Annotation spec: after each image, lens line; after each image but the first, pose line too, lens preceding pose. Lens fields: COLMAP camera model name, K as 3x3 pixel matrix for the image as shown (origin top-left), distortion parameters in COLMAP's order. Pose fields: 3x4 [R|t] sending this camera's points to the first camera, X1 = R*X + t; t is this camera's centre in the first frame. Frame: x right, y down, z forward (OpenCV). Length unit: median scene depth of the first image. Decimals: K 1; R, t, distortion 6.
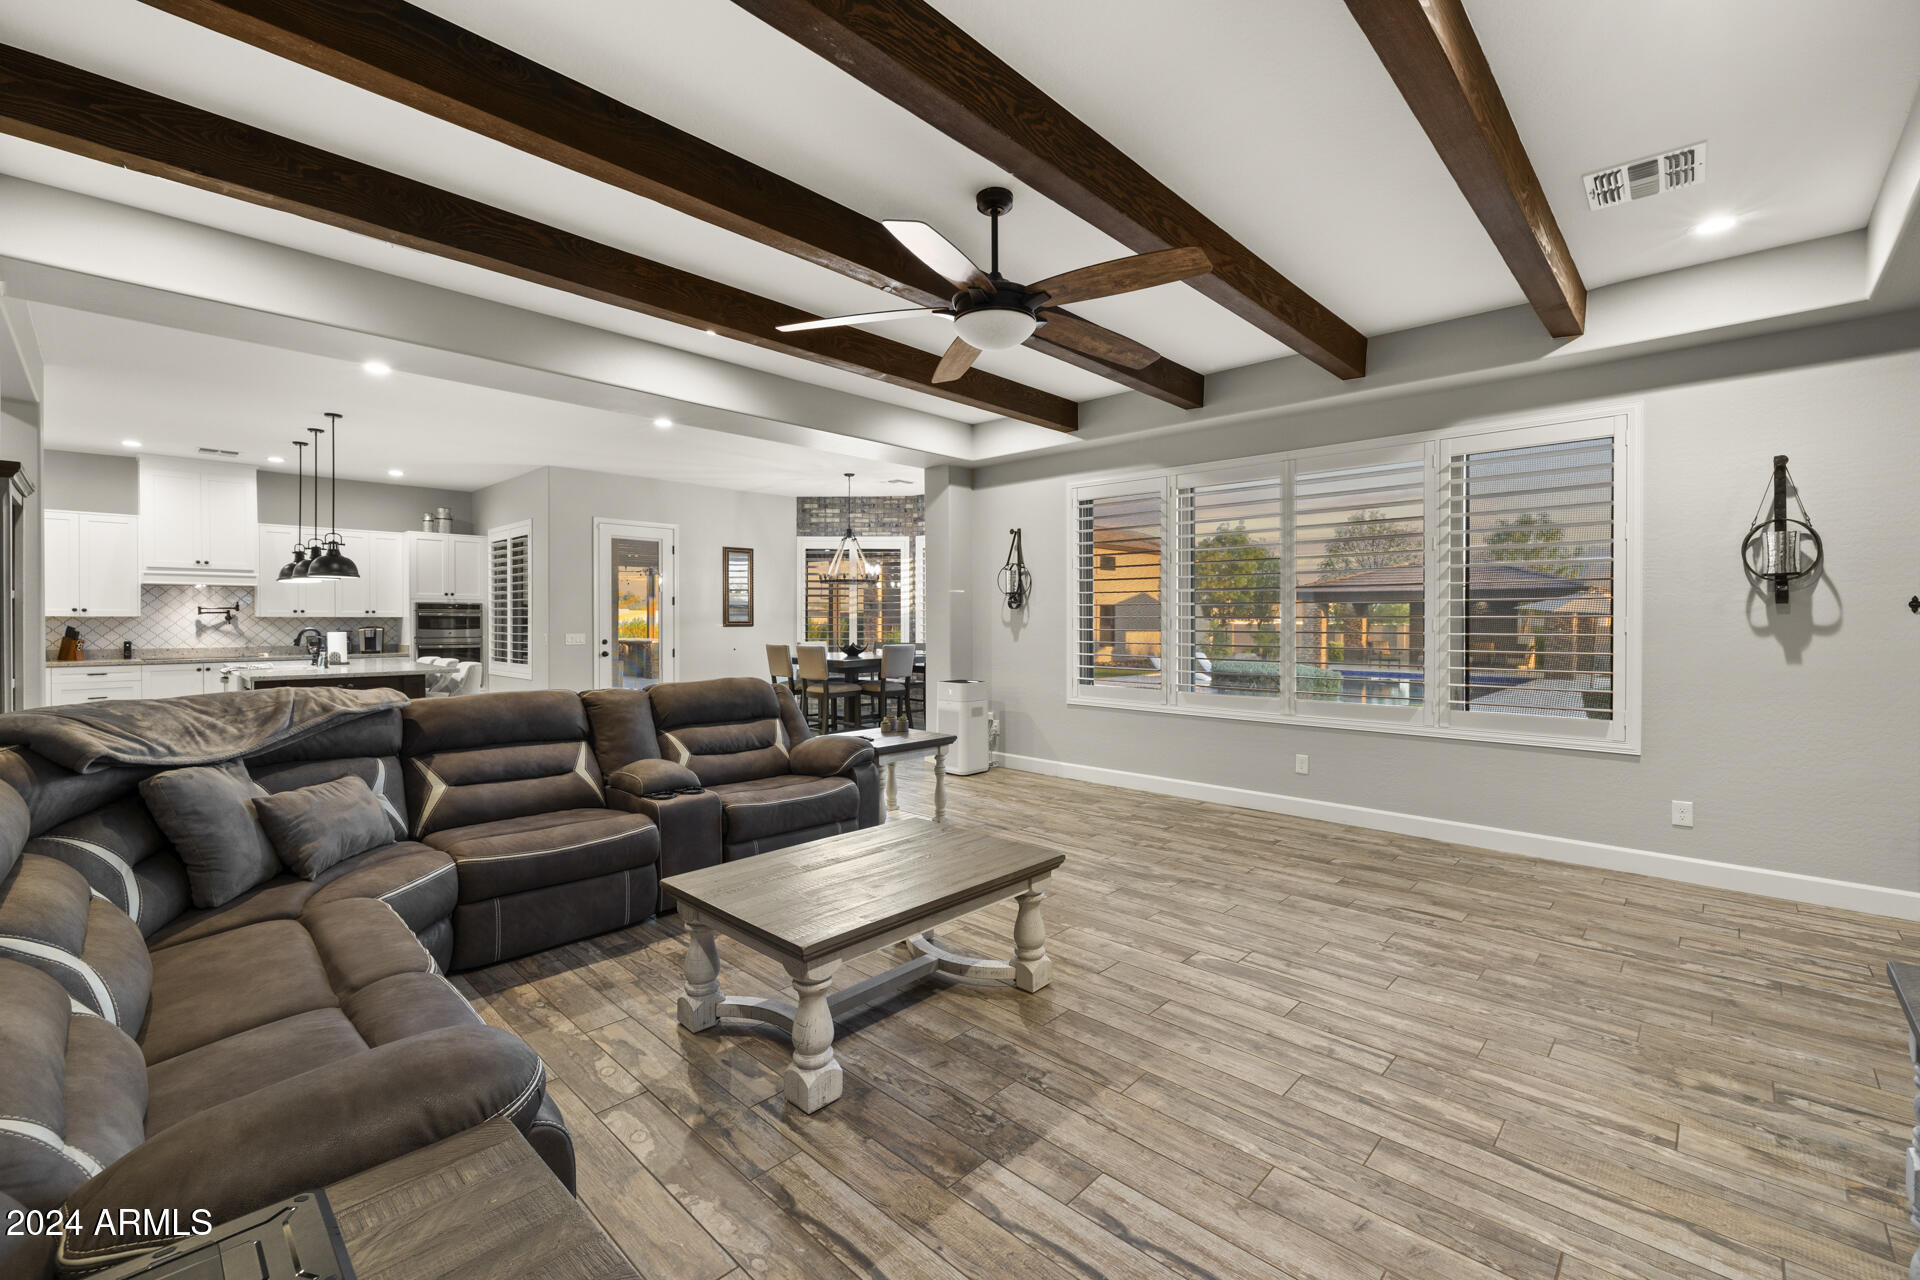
lens RADIAL K [[816.6, 0, 965.1], [0, 816.6, 621.2], [0, 0, 1]] dist [0.002631, 0.000217]
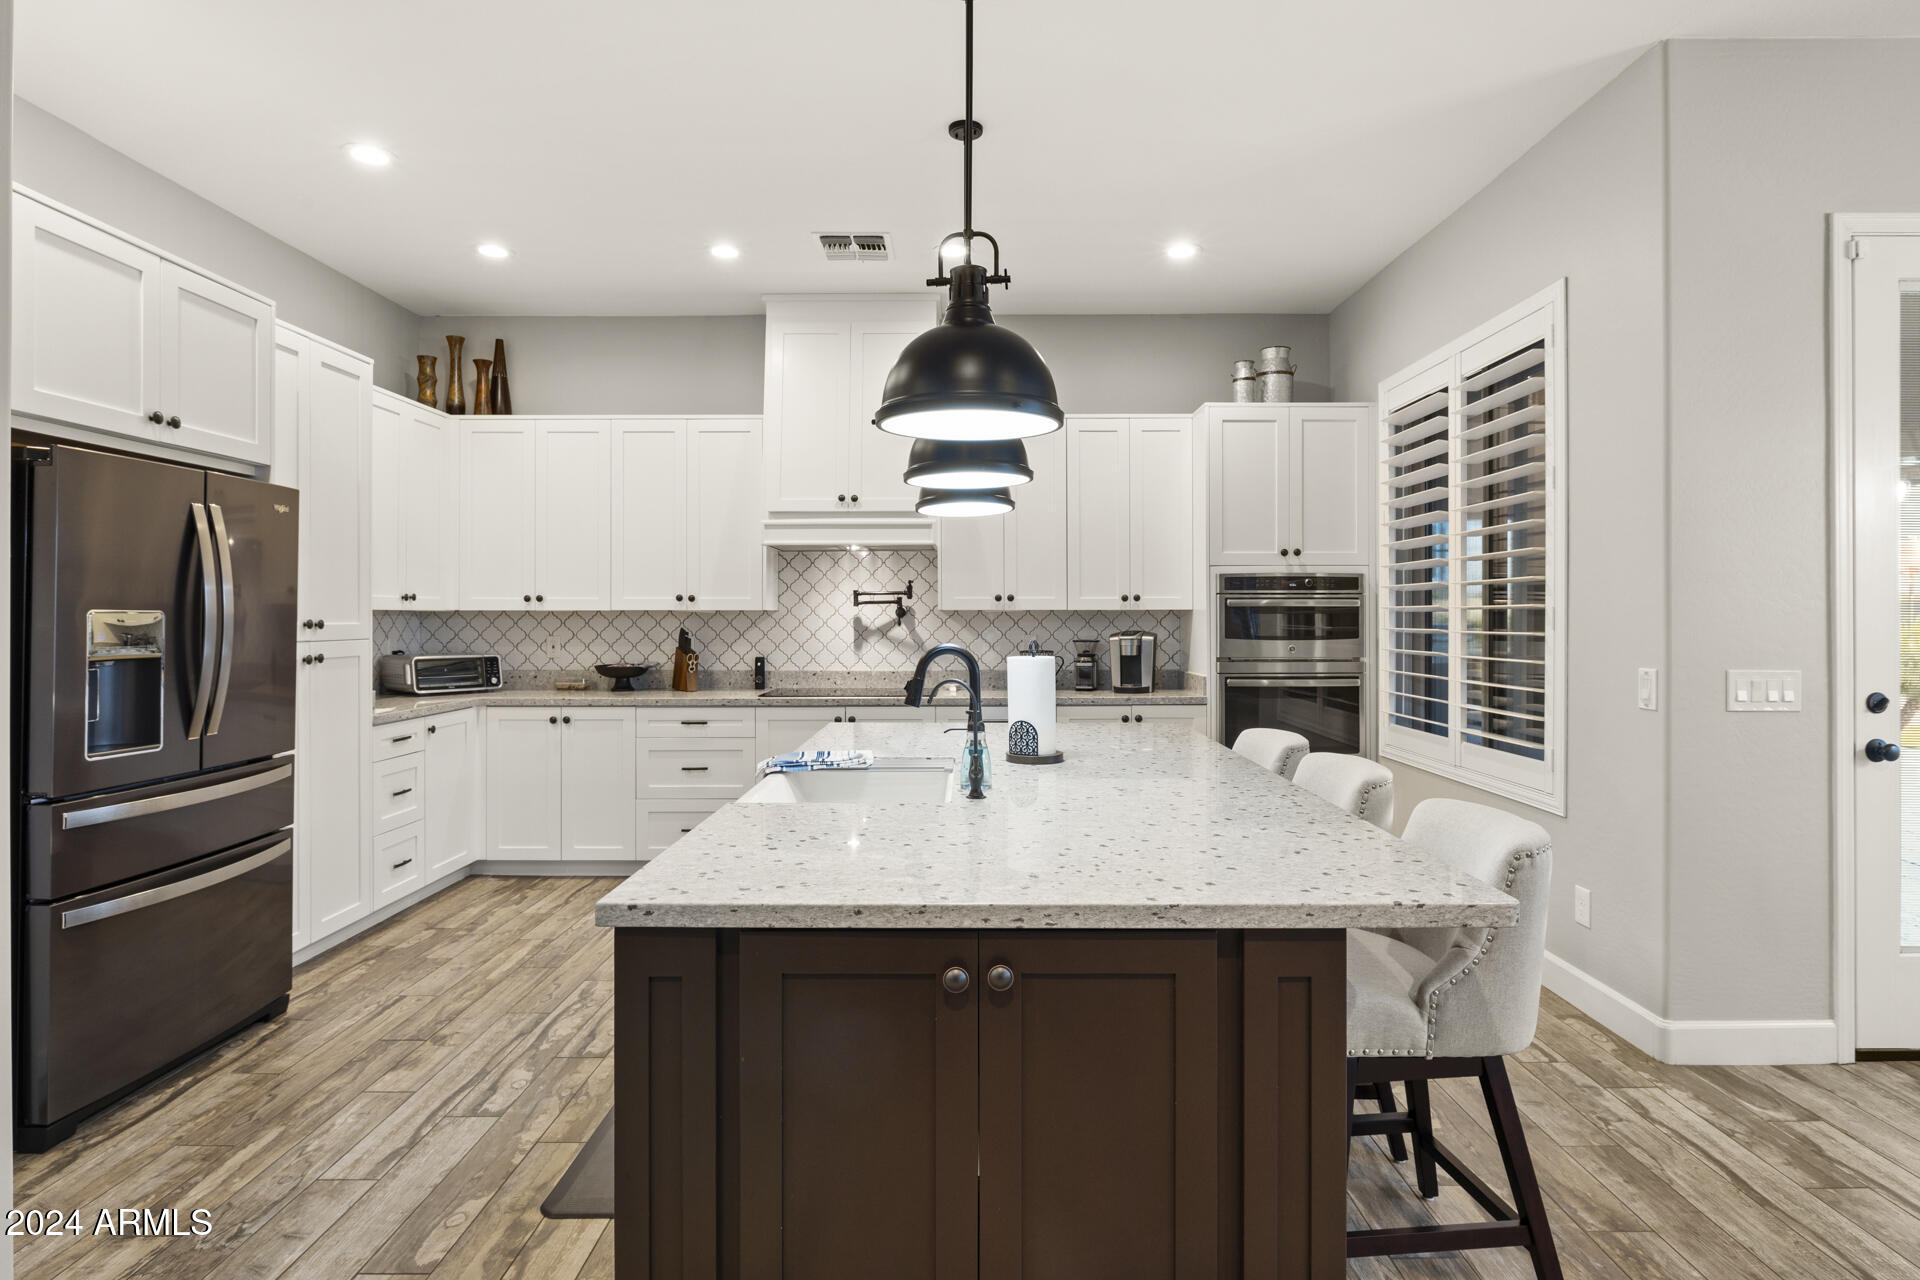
lens RADIAL K [[1042.9, 0, 961.5], [0, 1042.9, 620.9], [0, 0, 1]] dist [-0.002627, 0.000054]
pose [[0.694226, 0.002858, -0.719751, -0.414652], [-0.000126, 0.999993, 0.003849, -0.001361], [0.719757, -0.002581, 0.694221, 0.584574]]
